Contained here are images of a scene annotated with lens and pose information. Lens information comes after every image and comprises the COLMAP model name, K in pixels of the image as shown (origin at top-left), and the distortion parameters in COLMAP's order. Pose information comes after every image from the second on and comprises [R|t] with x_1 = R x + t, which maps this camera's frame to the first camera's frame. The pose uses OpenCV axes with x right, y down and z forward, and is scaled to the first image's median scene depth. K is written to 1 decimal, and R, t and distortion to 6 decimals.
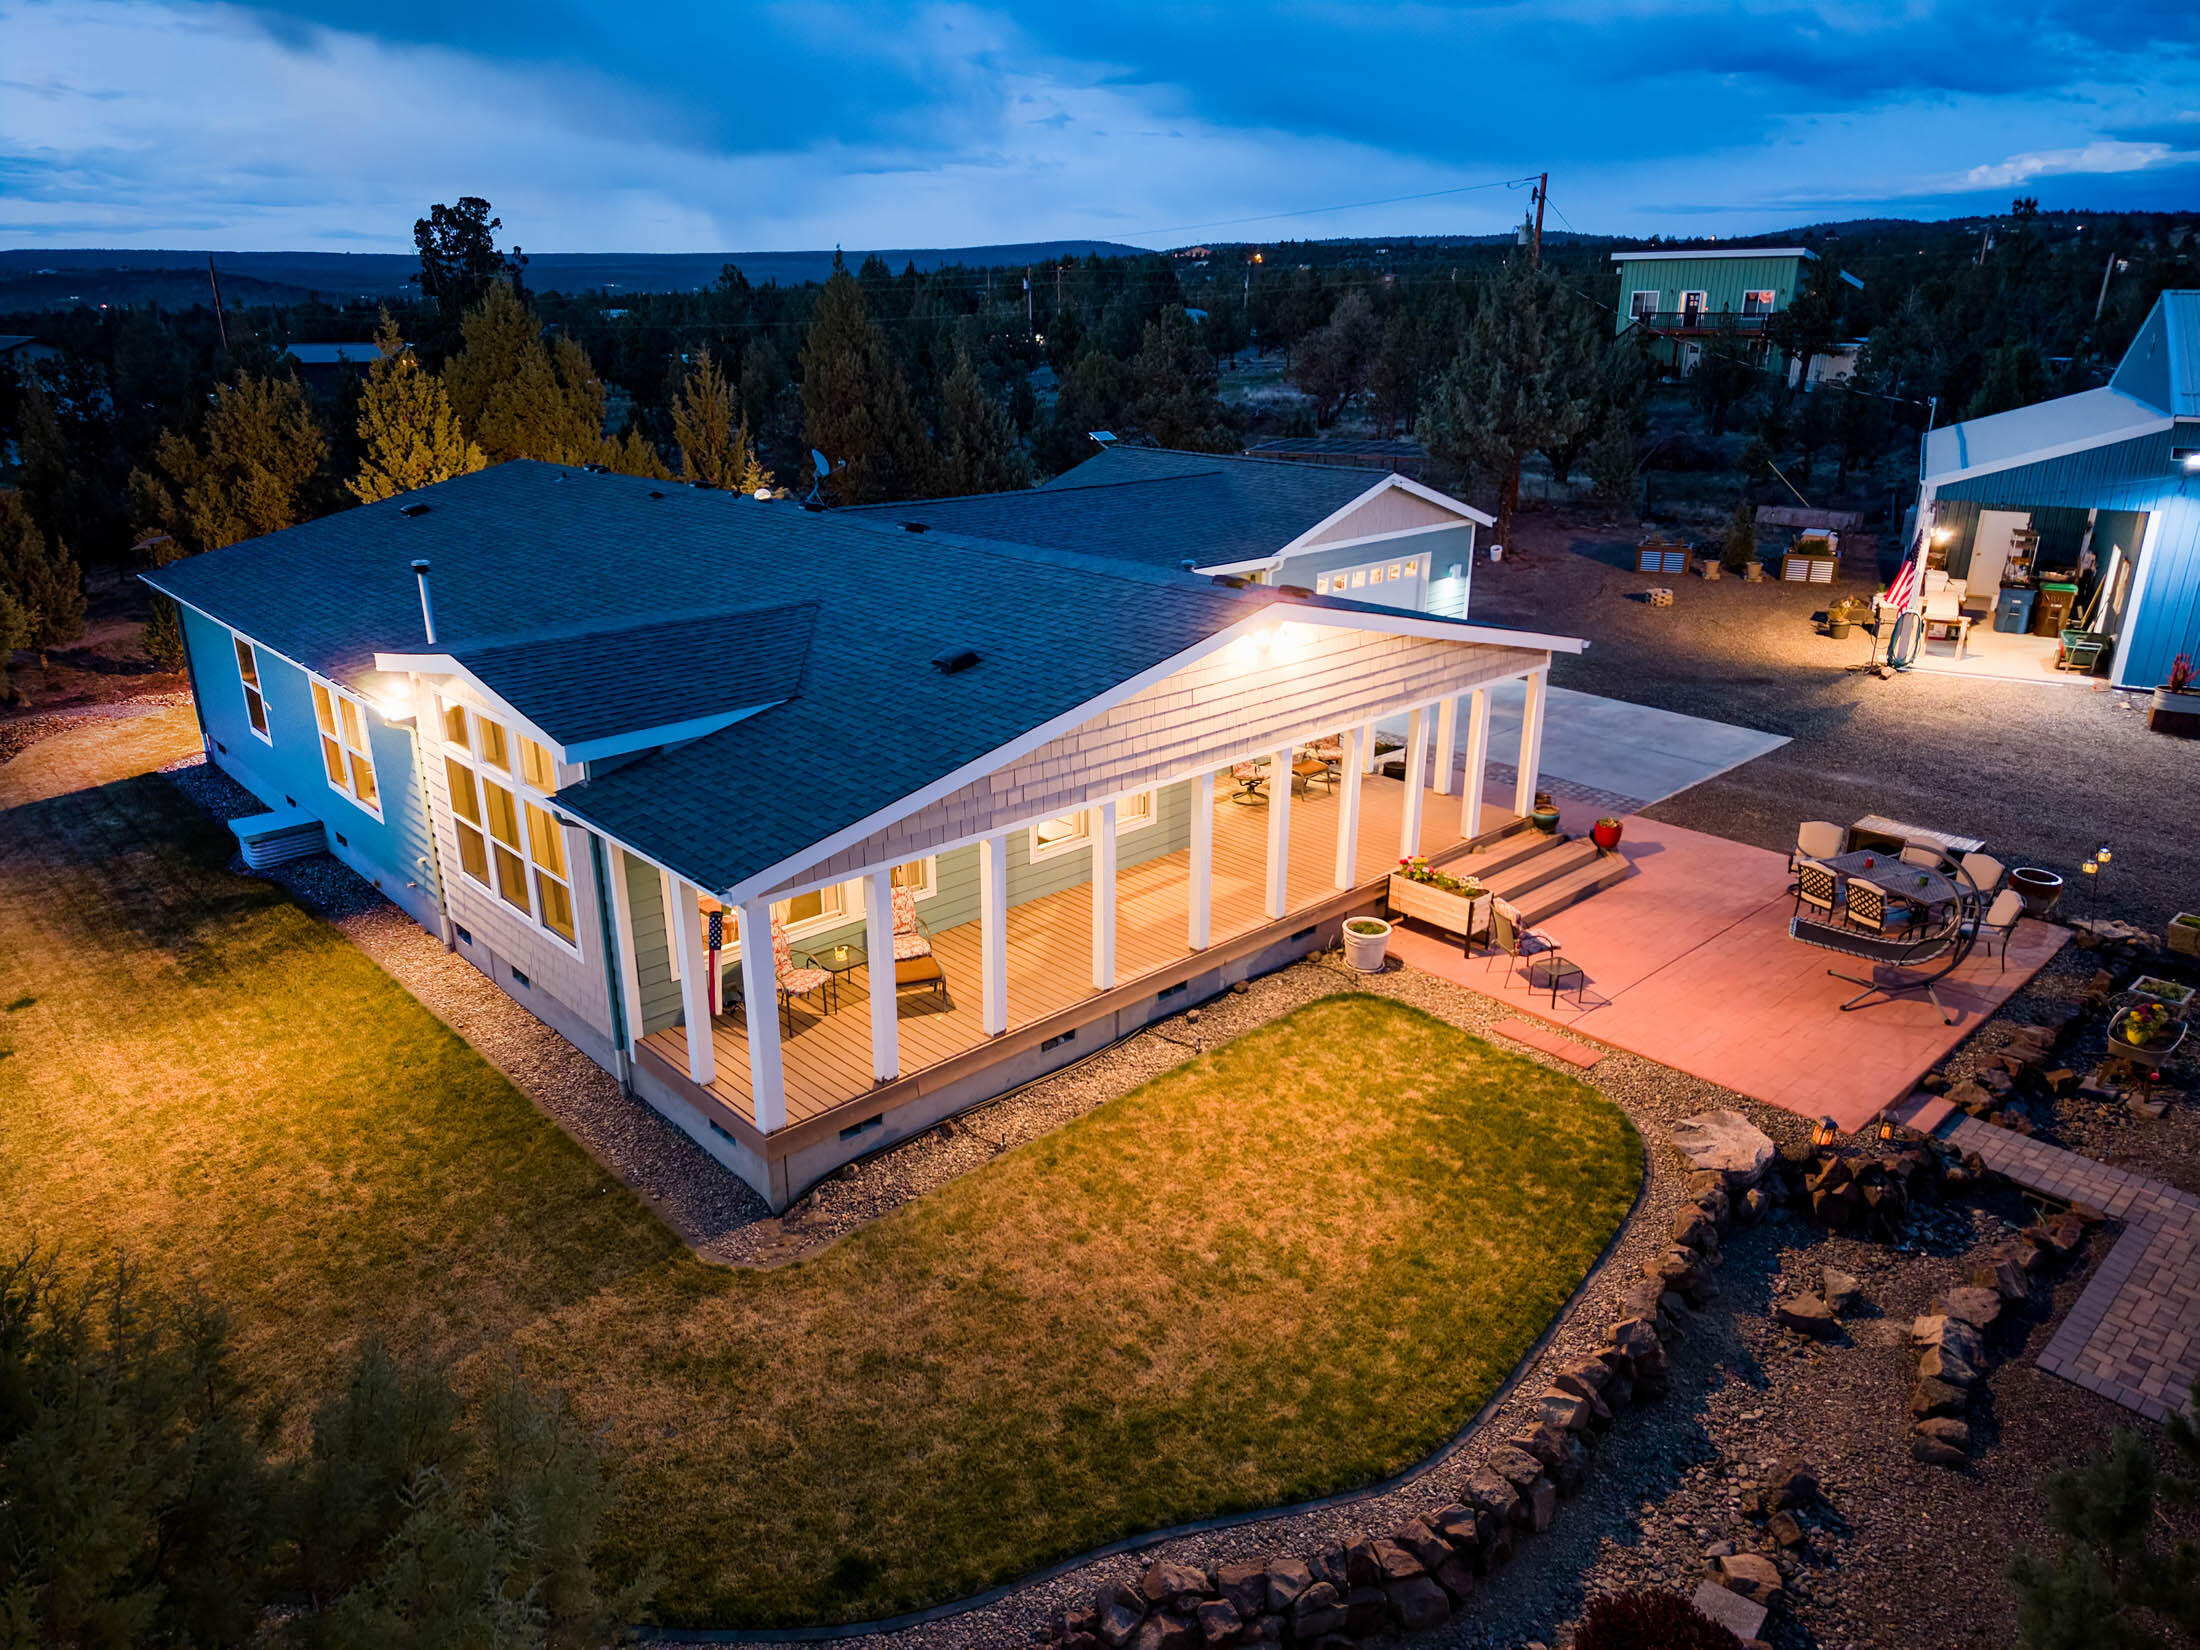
lens RADIAL K [[1471.3, 0, 1100.7], [0, 1471.3, 821.0], [0, 0, 1]] dist [0.026571, -0.026791]
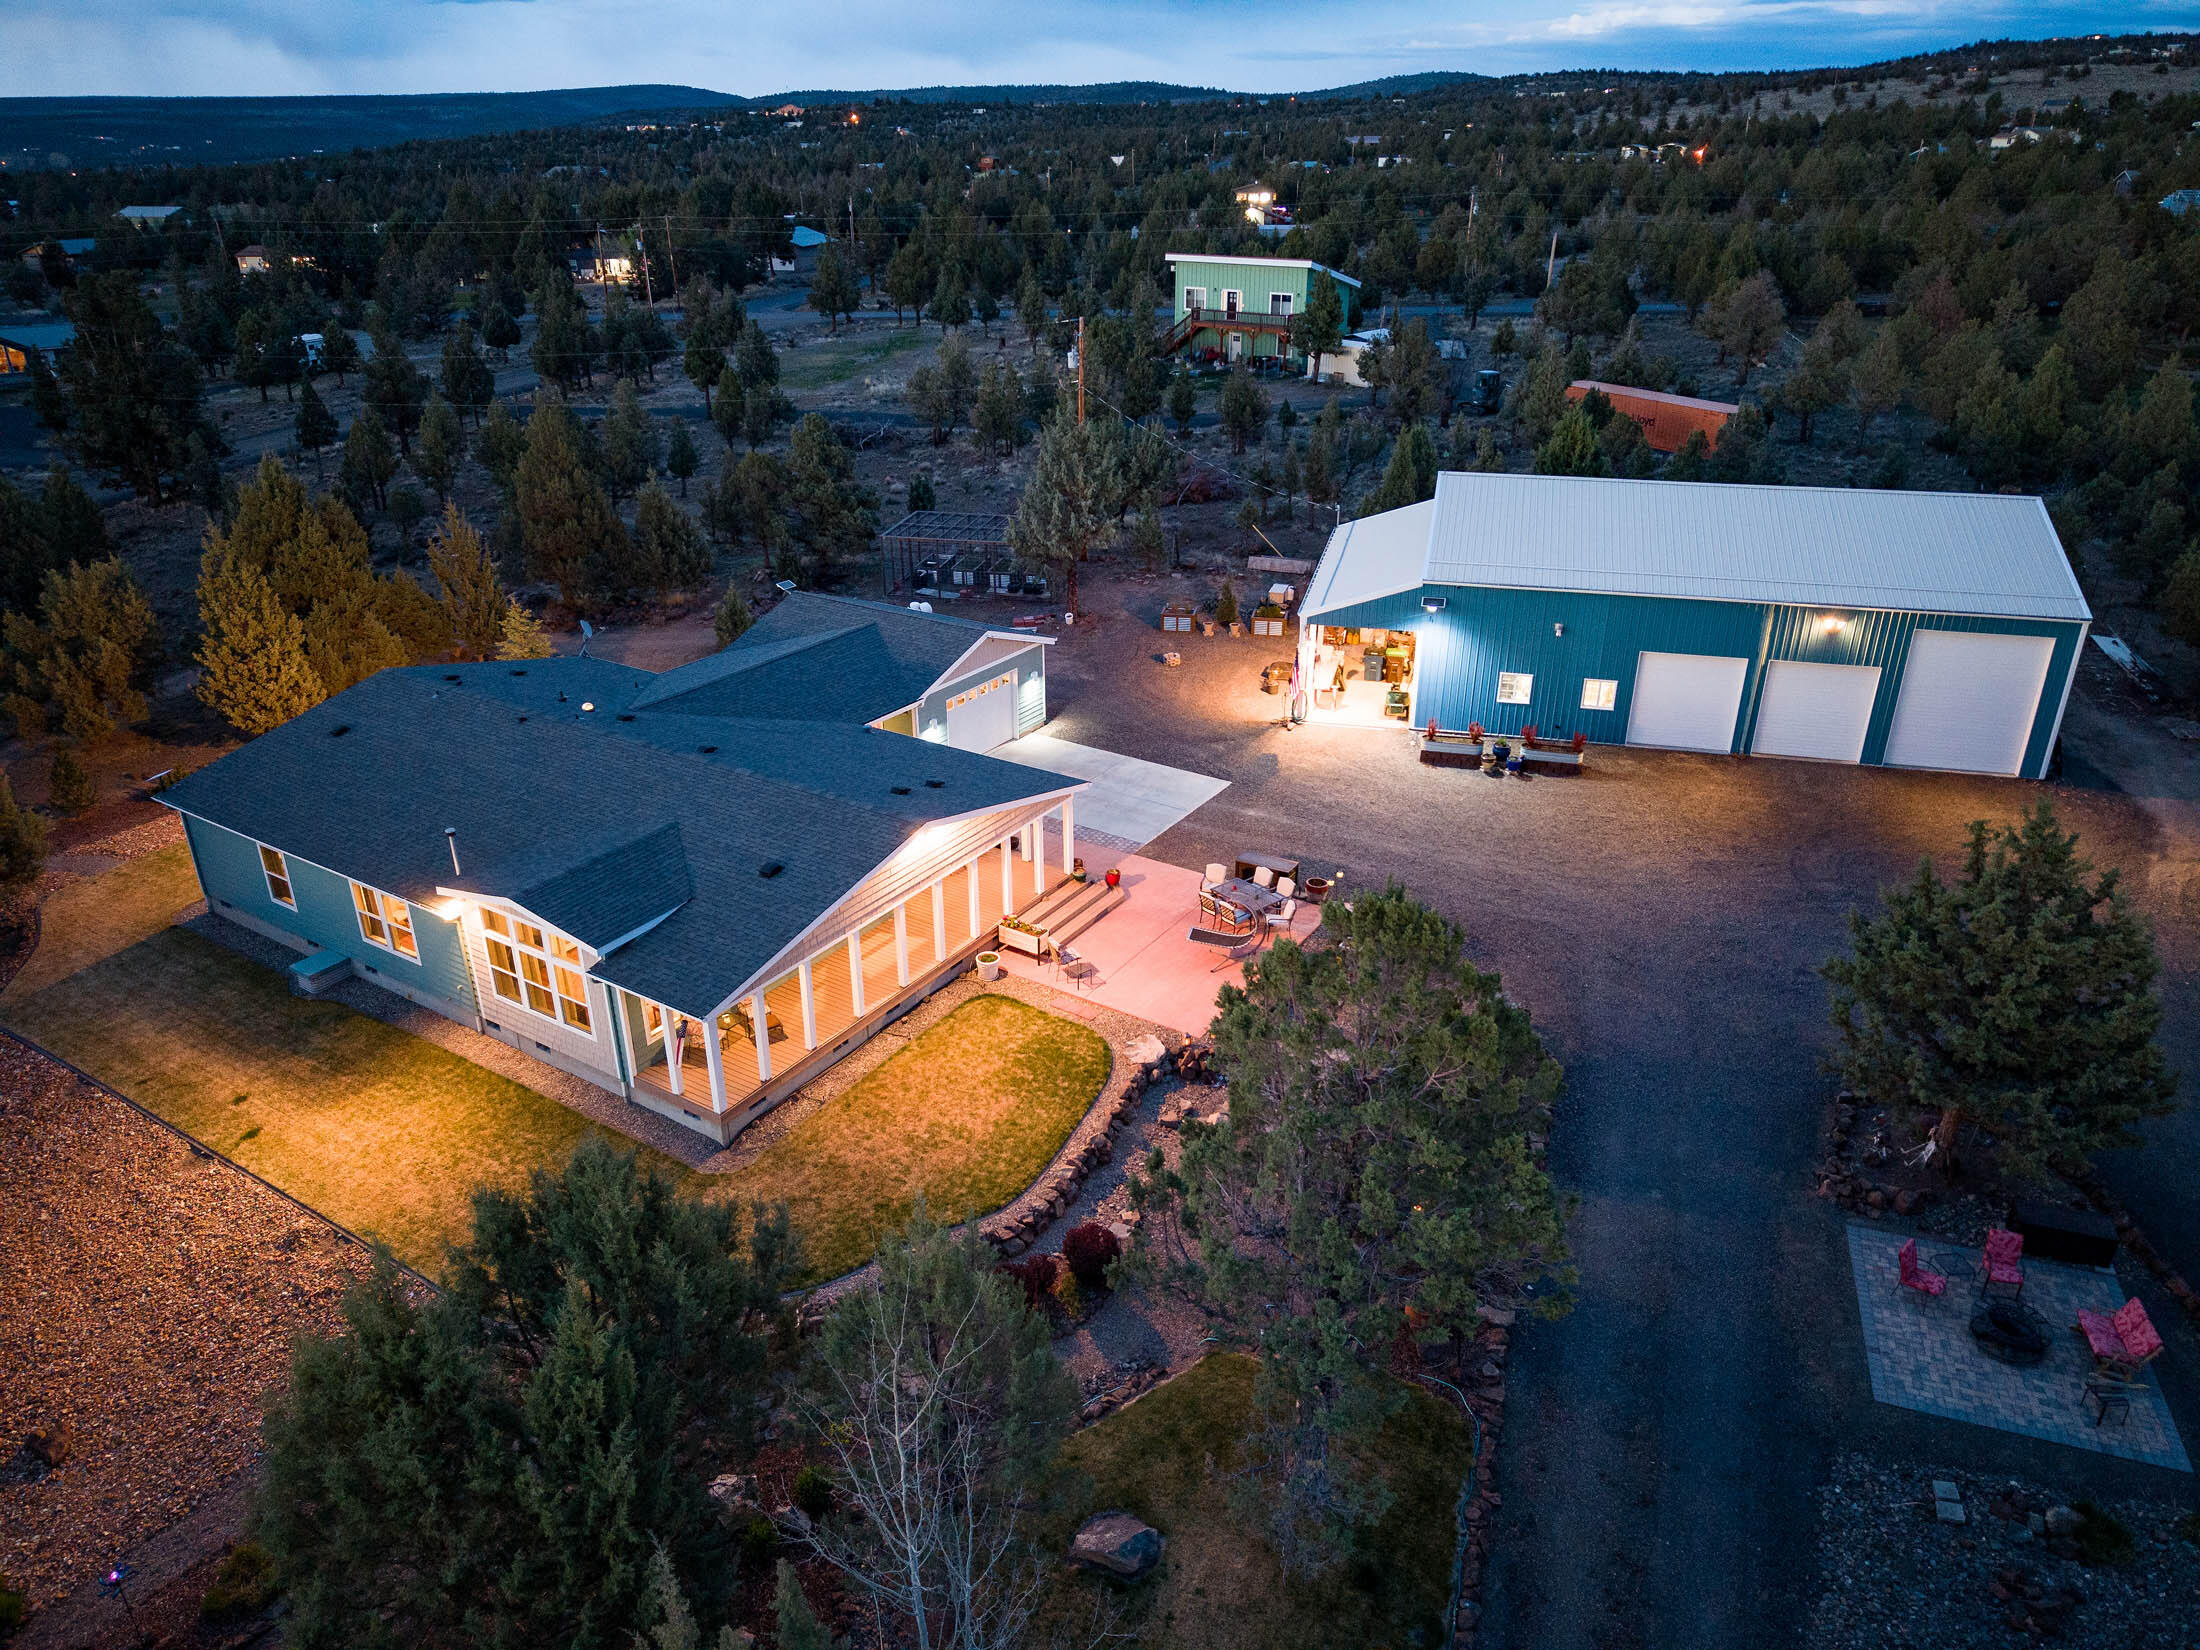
lens RADIAL K [[1471.3, 0, 1105.1], [0, 1471.3, 821.7], [0, 0, 1]] dist [0.026571, -0.026791]
pose [[0.968520, -0.105437, 0.225505, -0.096388], [0.085093, 0.991529, 0.098133, -0.315022], [-0.233941, -0.075854, 0.969287, -1.007983]]
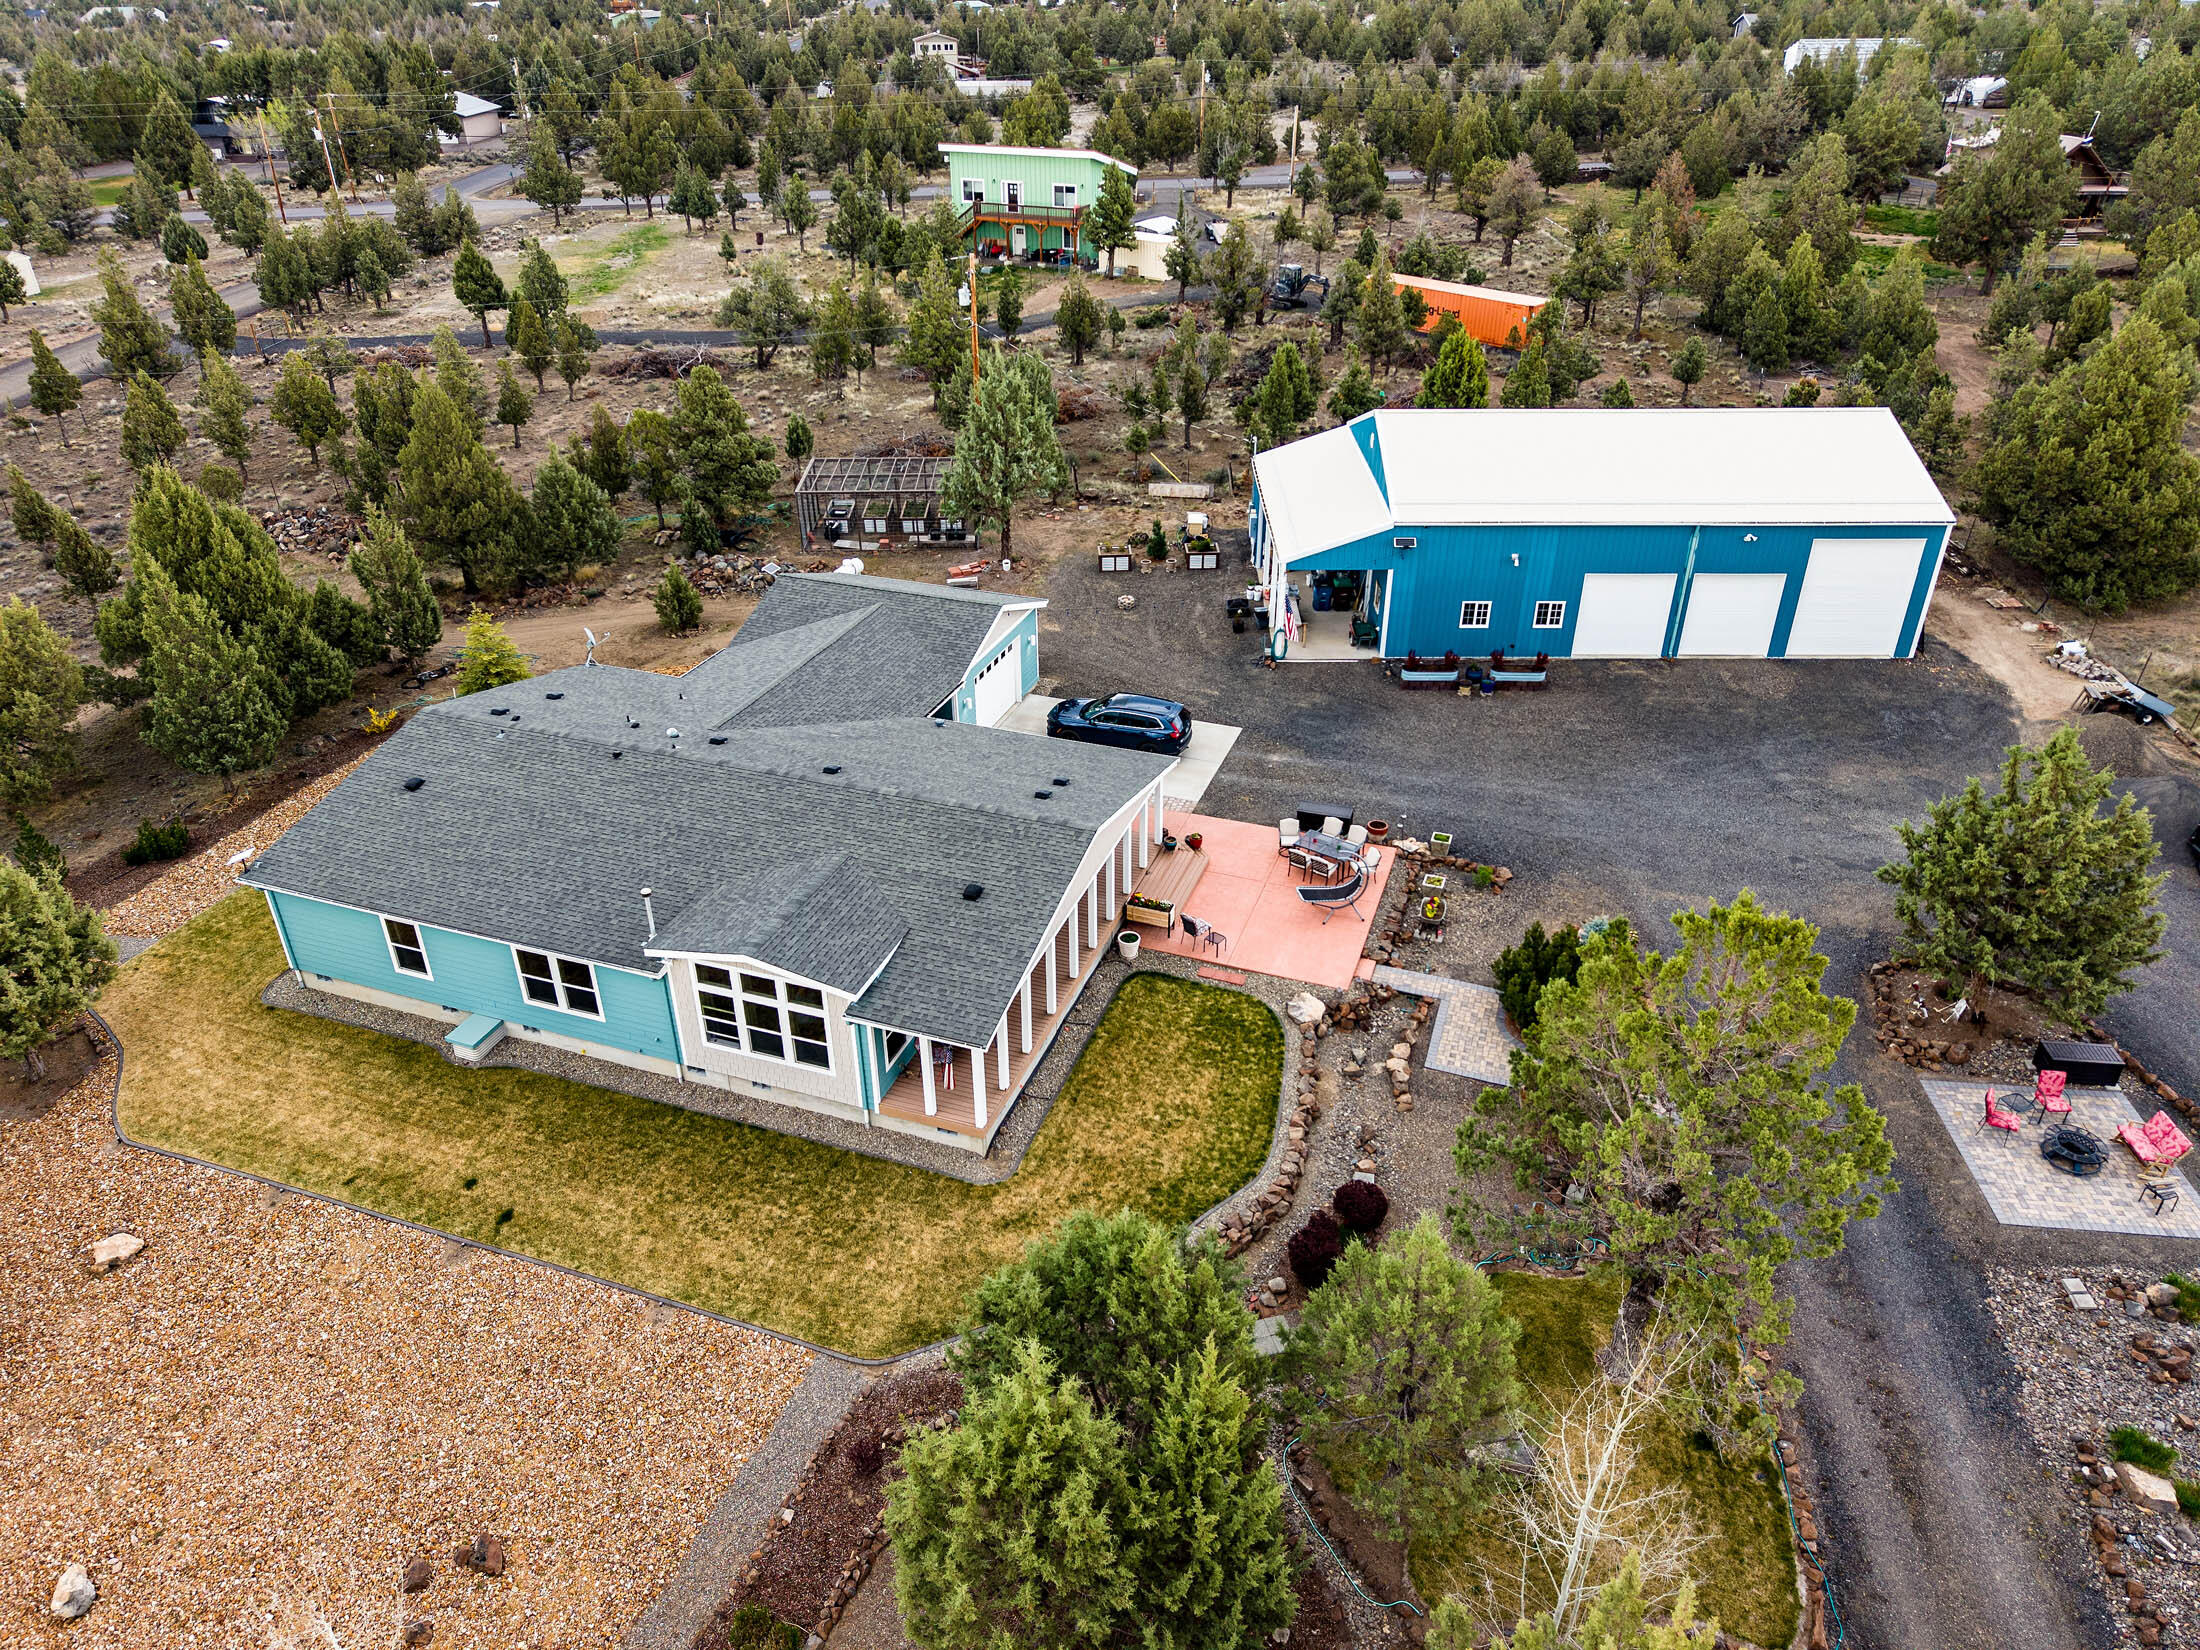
lens RADIAL K [[1471.3, 0, 1104.3], [0, 1471.3, 820.1], [0, 0, 1]] dist [0.026571, -0.026791]
pose [[0.888516, -0.232088, 0.395822, -0.703360], [0.156640, 0.964245, 0.213765, -0.597647], [-0.431281, -0.127932, 0.893101, -0.916539]]
